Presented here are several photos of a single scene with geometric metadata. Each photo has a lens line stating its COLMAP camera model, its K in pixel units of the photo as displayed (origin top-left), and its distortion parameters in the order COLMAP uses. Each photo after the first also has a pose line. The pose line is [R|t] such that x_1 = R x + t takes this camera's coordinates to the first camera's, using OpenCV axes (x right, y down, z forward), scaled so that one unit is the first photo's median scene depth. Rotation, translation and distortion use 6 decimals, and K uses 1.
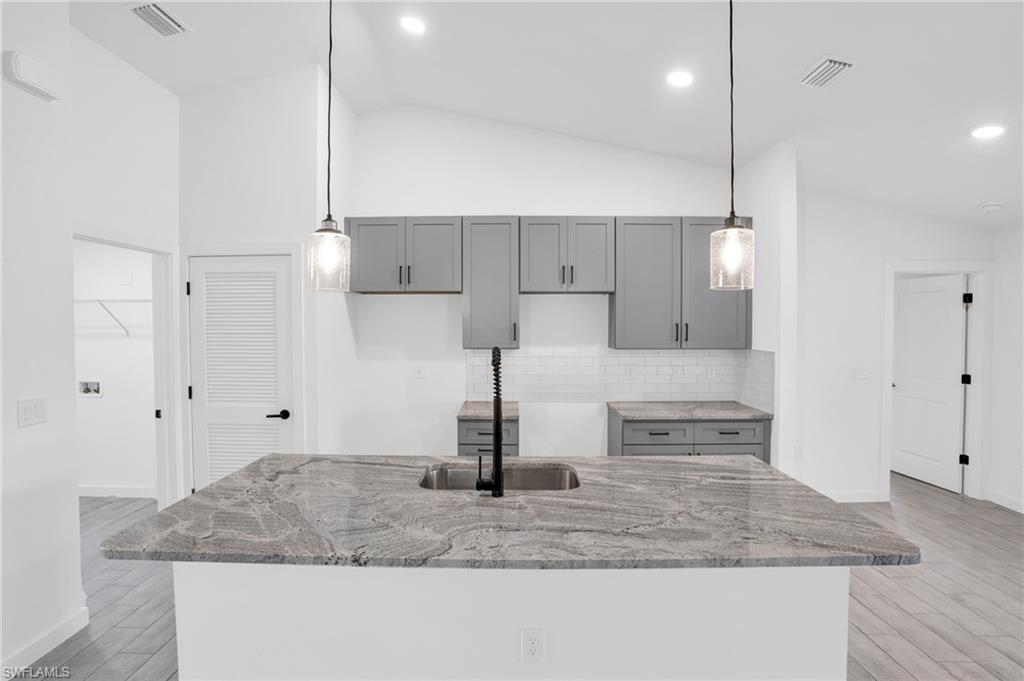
lens RADIAL K [[472.4, 0, 514.9], [0, 472.4, 335.1], [0, 0, 1]] dist [-0.037643, 0.002416]
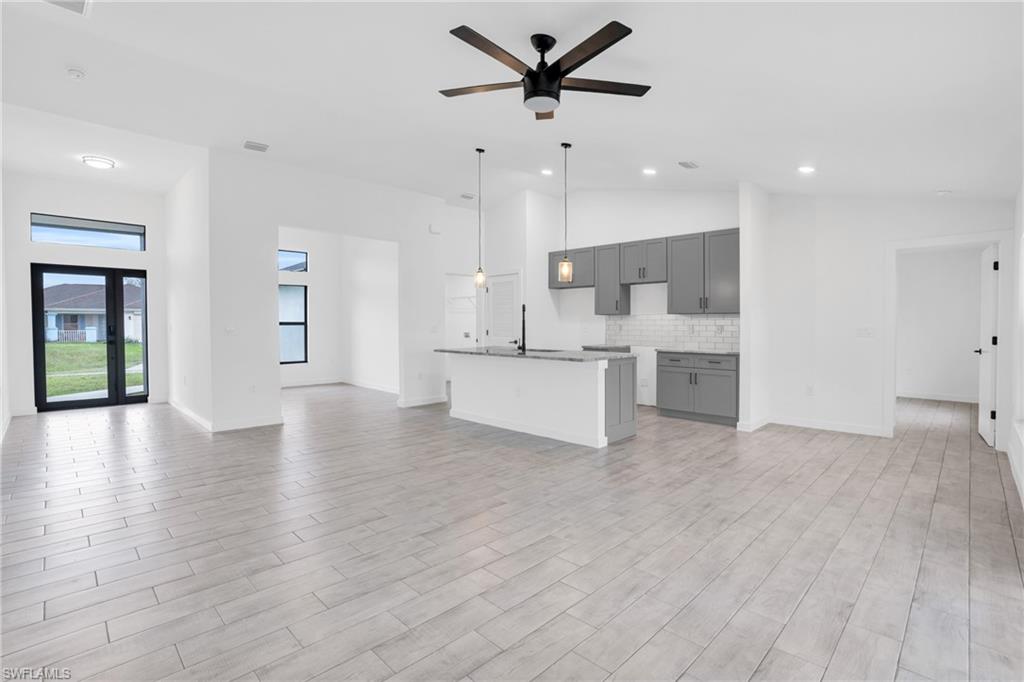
lens RADIAL K [[472.4, 0, 513.4], [0, 472.4, 338.7], [0, 0, 1]] dist [-0.037643, 0.002416]
pose [[0.732127, 0.023726, -0.680755, 0.983108], [-0.002658, 0.999485, 0.031977, 0.067654], [0.681163, -0.021602, 0.731813, -0.654443]]
